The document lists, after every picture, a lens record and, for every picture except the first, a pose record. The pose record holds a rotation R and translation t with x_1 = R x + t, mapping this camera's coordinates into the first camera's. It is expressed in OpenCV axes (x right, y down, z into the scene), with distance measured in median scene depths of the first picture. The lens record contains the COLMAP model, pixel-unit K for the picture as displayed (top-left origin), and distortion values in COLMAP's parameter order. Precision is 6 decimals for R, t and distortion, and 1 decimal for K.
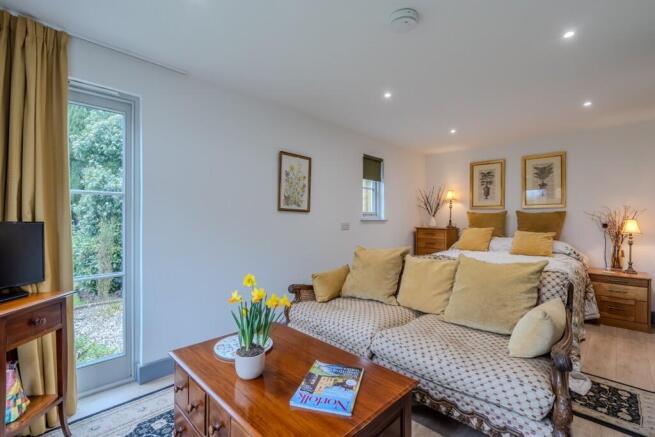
lens RADIAL K [[298.2, 0, 327.5], [0, 298.2, 218.5], [0, 0, 1]] dist [0.000011, -0.000149]
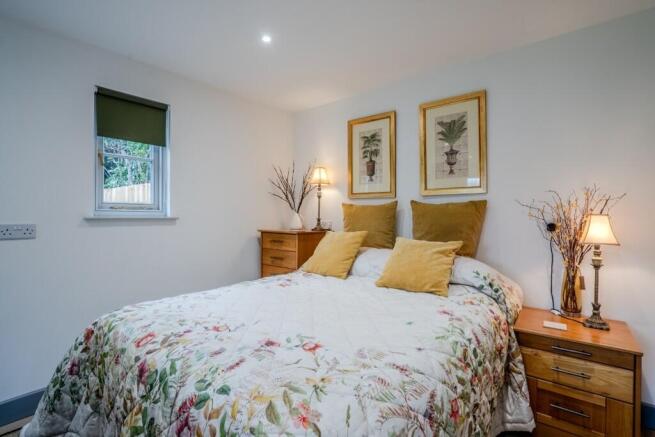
lens RADIAL K [[308.6, 0, 327.5], [0, 308.6, 218.5], [0, 0, 1]] dist [-0.051539, 0.020719]
pose [[0.997400, -0.003898, 0.071956, 0.472923], [0.003494, 0.999977, 0.005734, 0.004192], [-0.071977, -0.005467, 0.997391, 0.473699]]
